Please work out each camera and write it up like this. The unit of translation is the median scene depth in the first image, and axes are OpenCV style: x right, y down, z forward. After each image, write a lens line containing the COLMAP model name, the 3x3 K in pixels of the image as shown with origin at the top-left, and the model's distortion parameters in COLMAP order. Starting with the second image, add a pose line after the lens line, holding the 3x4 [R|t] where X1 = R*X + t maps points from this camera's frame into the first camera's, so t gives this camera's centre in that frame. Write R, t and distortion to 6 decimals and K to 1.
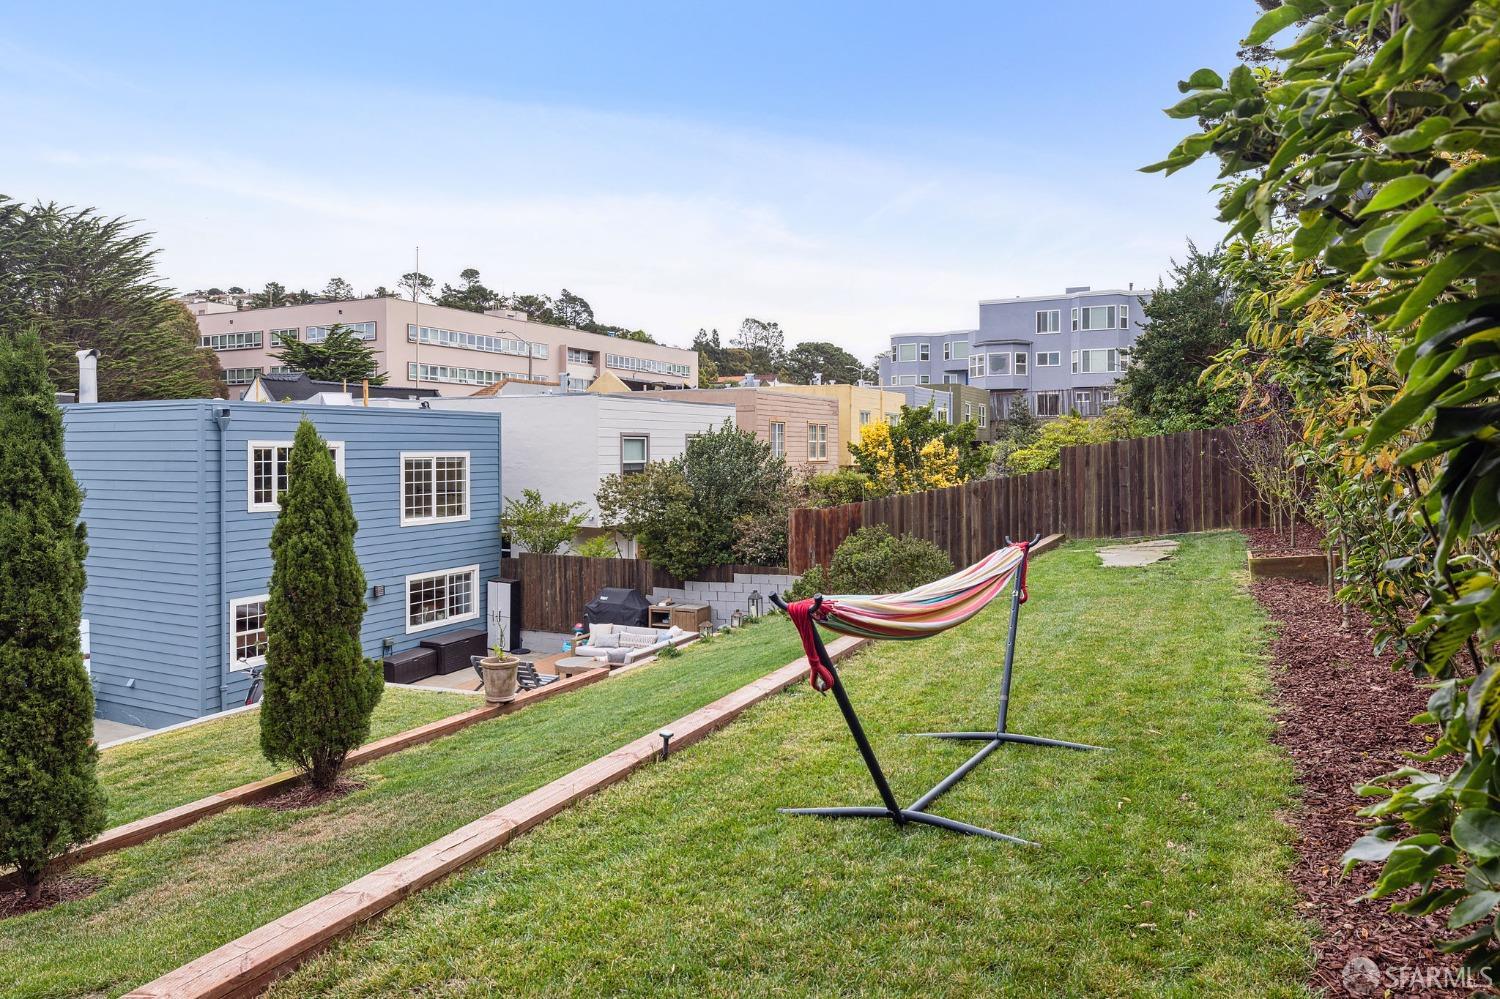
lens RADIAL K [[970.9, 0, 747.3], [0, 970.9, 444.4], [0, 0, 1]] dist [-0.001654, -0.000068]
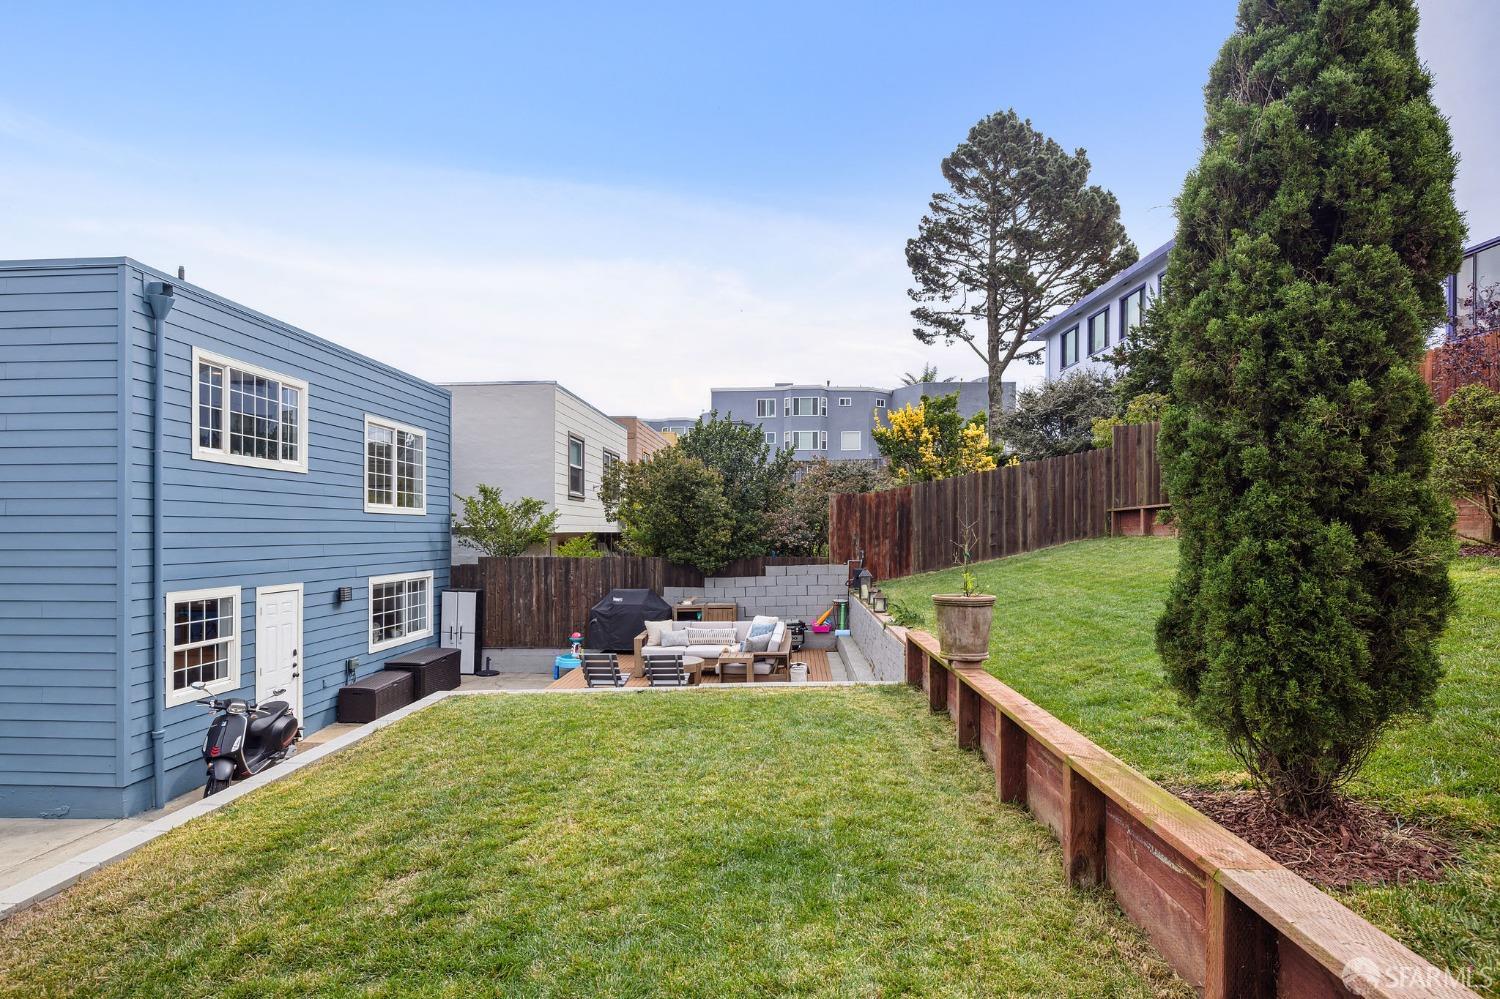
lens RADIAL K [[775.2, 0, 741.2], [0, 775.2, 527.2], [0, 0, 1]] dist [0.001751, 0.000403]
pose [[0.923233, 0.002688, 0.384232, -0.320429], [-0.000600, 0.999984, -0.005554, 0.100644], [-0.384241, 0.004897, 0.923220, 0.329668]]
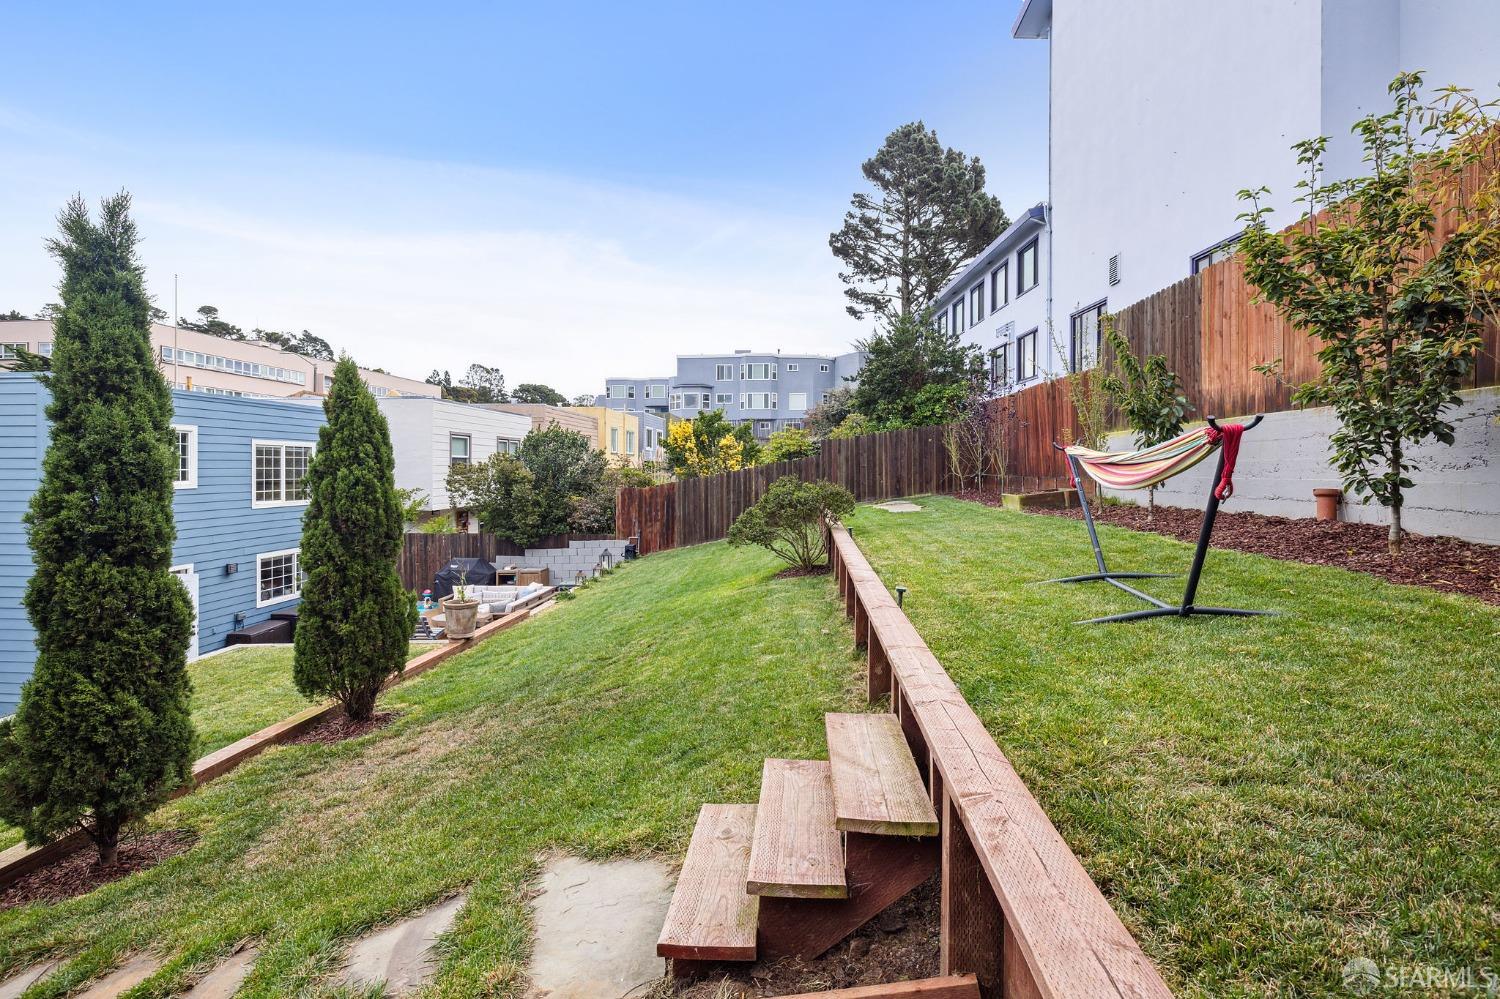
lens RADIAL K [[709.0, 0, 752.3], [0, 709.0, 466.0], [0, 0, 1]] dist [-0.001035, -0.000173]
pose [[0.926738, 0.003538, 0.375692, -0.139572], [-0.003632, 0.999993, -0.000457, 0.036060], [-0.375691, -0.000941, 0.926745, 0.064245]]
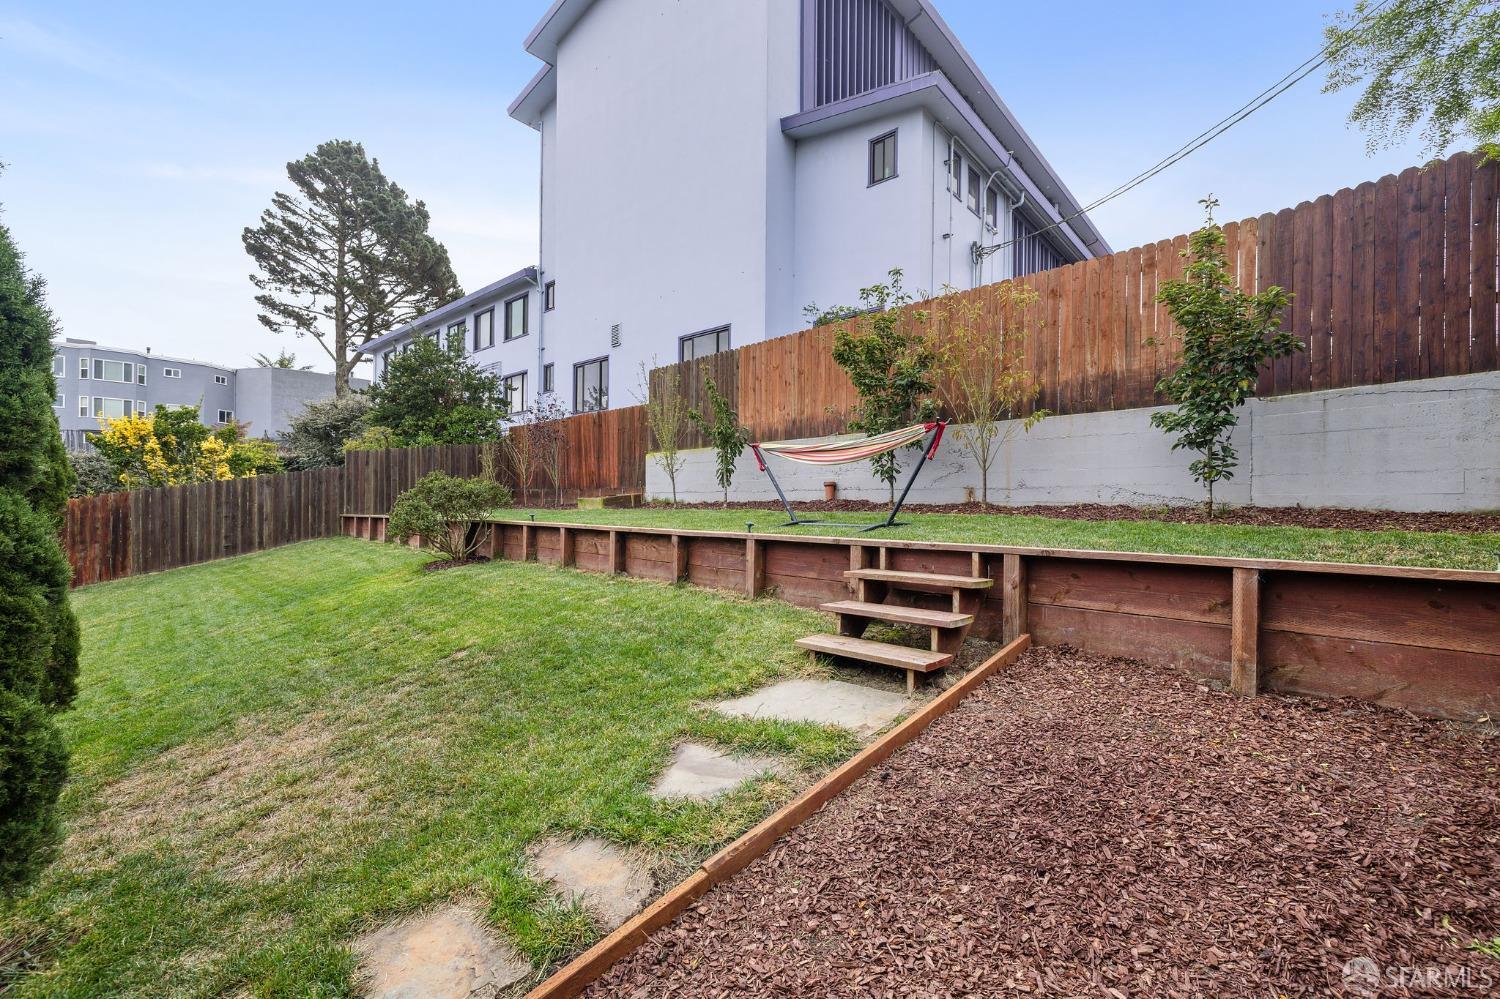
lens RADIAL K [[630.8, 0, 746.2], [0, 630.8, 506.7], [0, 0, 1]] dist [0.000662, -0.000018]
pose [[0.335032, 0.002454, 0.942203, -0.277851], [-0.010589, 0.999943, 0.001161, 0.064329], [-0.942147, -0.010366, 0.335039, 0.151796]]
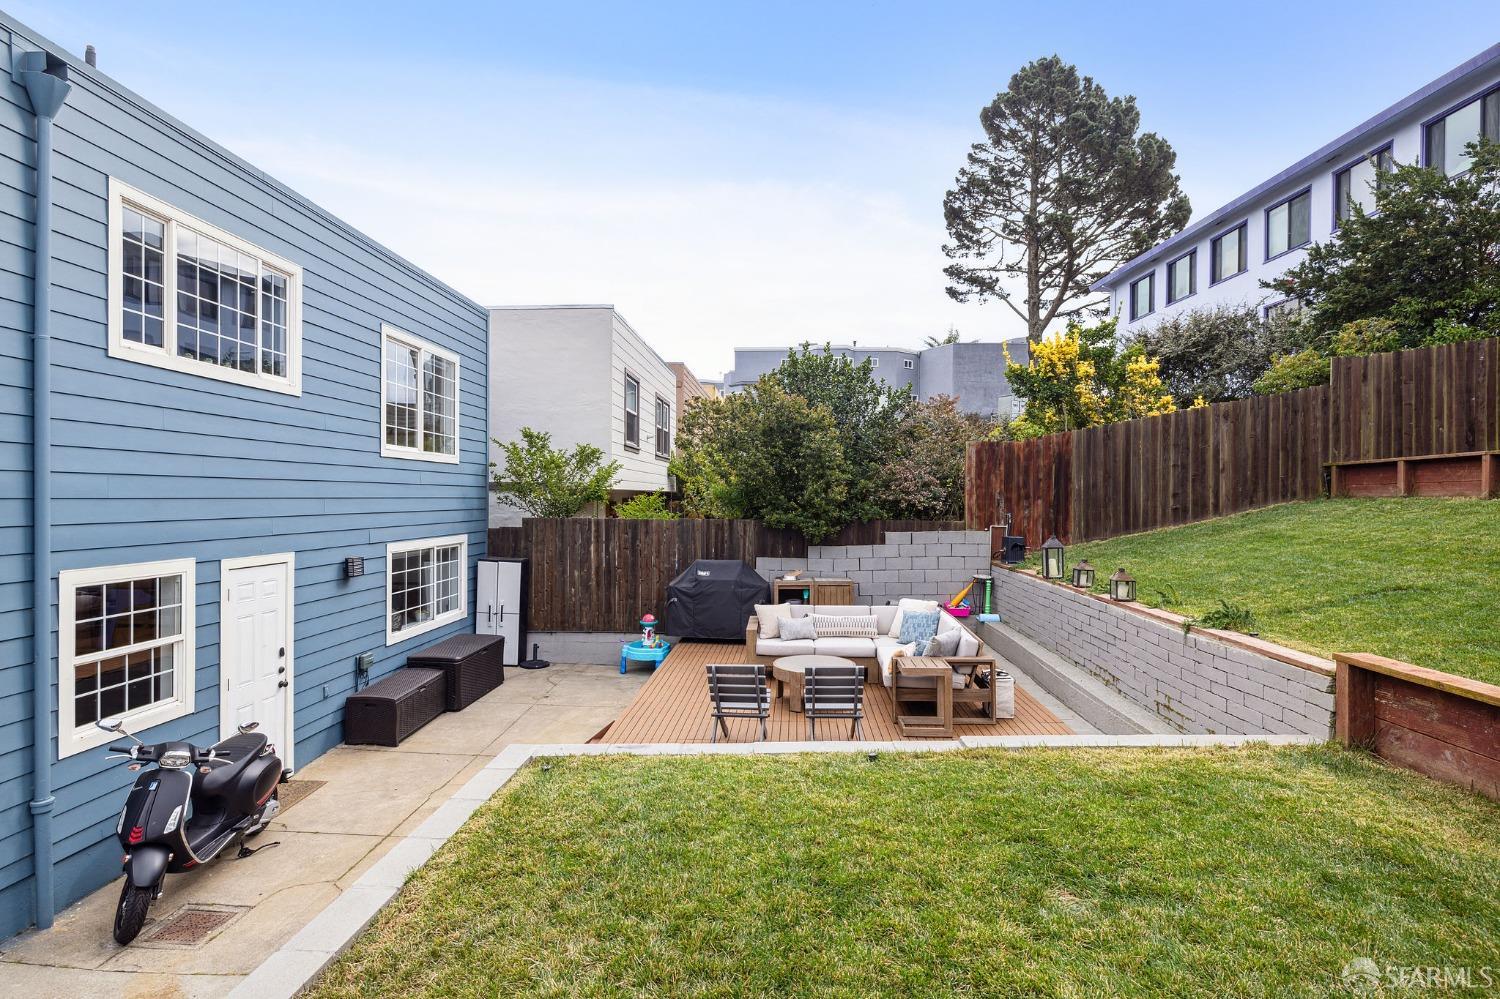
lens RADIAL K [[751.1, 0, 744.1], [0, 751.1, 499.2], [0, 0, 1]] dist [0.000203, 0.000774]
pose [[0.922664, 0.005923, 0.385558, -0.333101], [-0.008094, 0.999959, 0.004006, 0.107267], [-0.385519, -0.006817, 0.922675, 0.520303]]
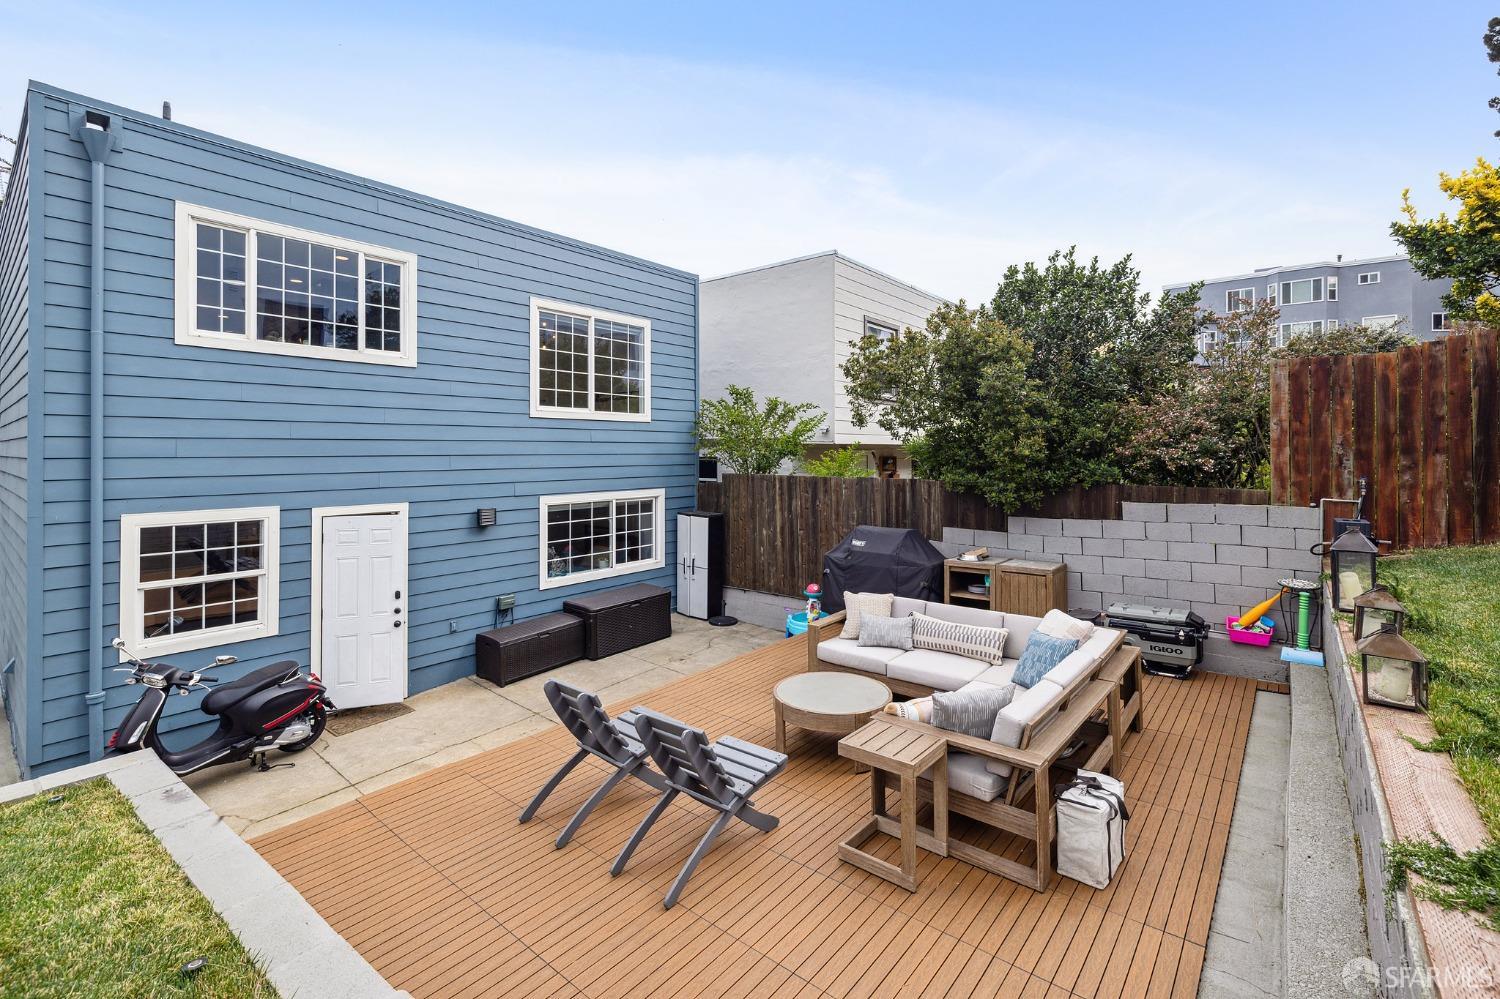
lens RADIAL K [[662.3, 0, 751.1], [0, 662.3, 443.5], [0, 0, 1]] dist [0.004312, 0.000199]
pose [[0.973862, -0.000947, -0.227138, -0.124124], [-0.000729, 0.999973, -0.007295, 0.105736], [0.227139, 0.007270, 0.973835, 0.623668]]
